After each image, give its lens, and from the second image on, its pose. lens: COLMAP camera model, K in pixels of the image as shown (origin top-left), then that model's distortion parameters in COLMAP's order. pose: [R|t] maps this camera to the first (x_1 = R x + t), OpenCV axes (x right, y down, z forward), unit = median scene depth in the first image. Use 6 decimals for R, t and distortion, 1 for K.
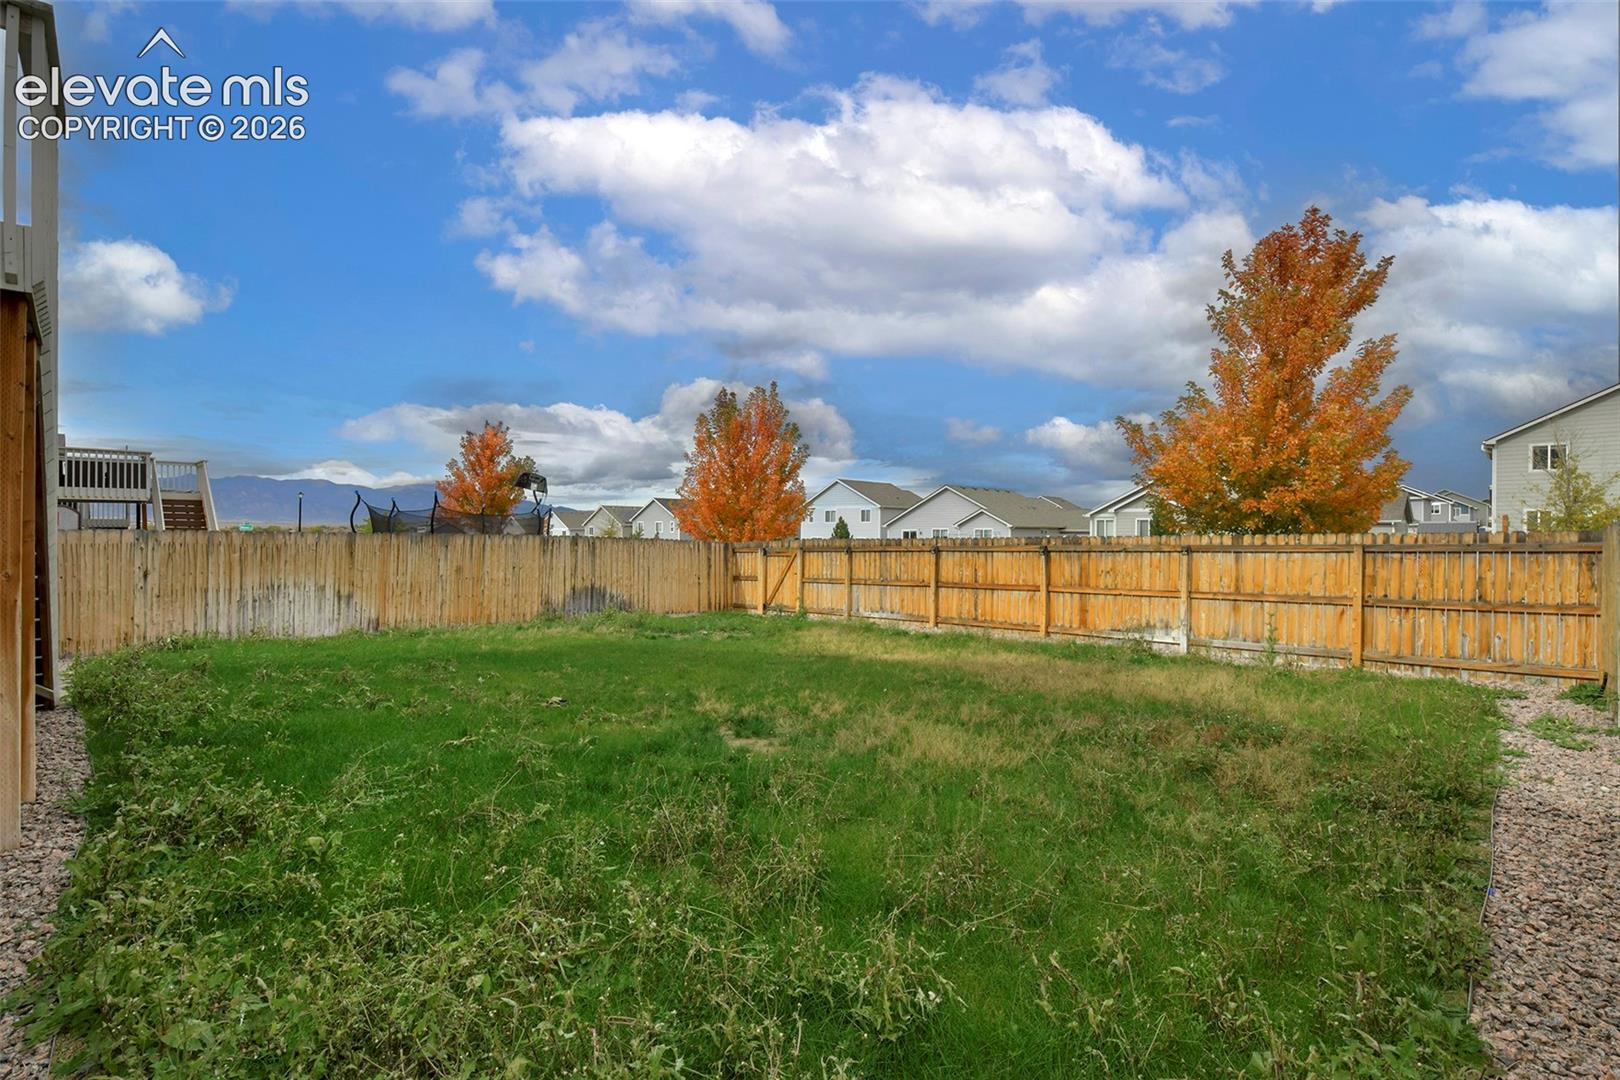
lens RADIAL K [[724.7, 0, 809.5], [0, 724.7, 538.0], [0, 0, 1]] dist [-0.000841, 0.000211]
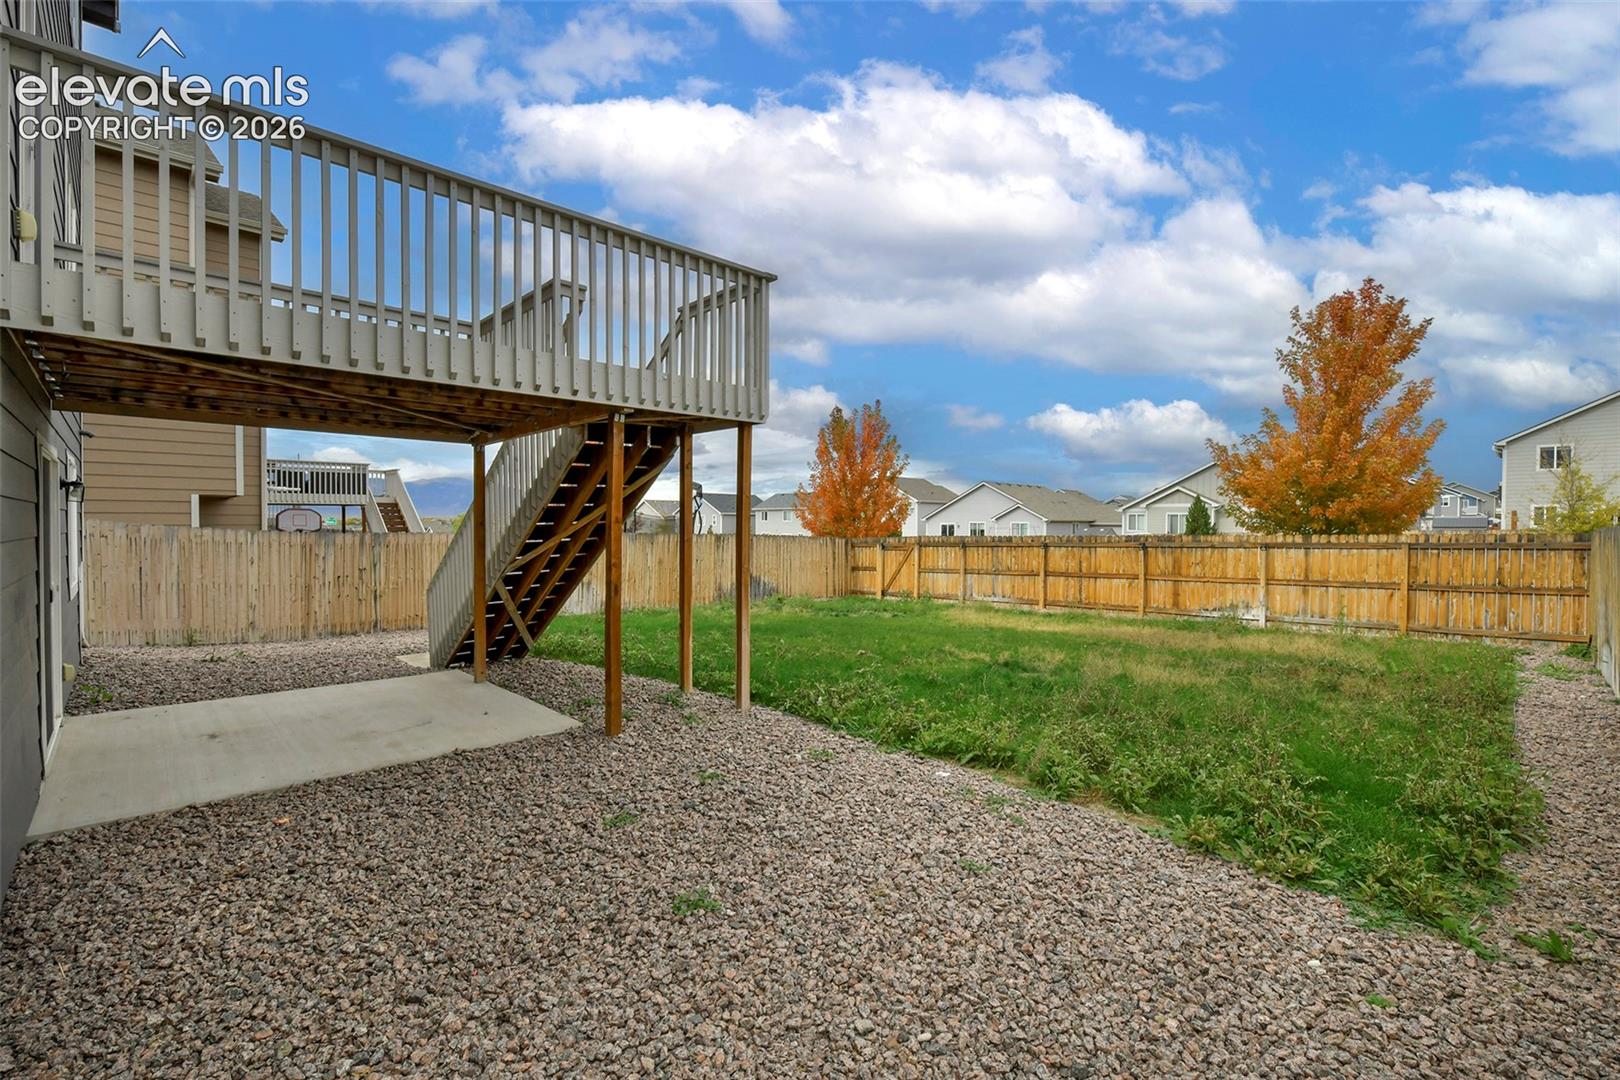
lens RADIAL K [[709.3, 0, 810.0], [0, 709.3, 540.0], [0, 0, 1]] dist [-0.000707, -0.000383]
pose [[0.999891, -0.001039, -0.014741, -0.257424], [0.001264, 0.999883, 0.015271, -0.014634], [0.014724, -0.015288, 0.999775, -0.256022]]
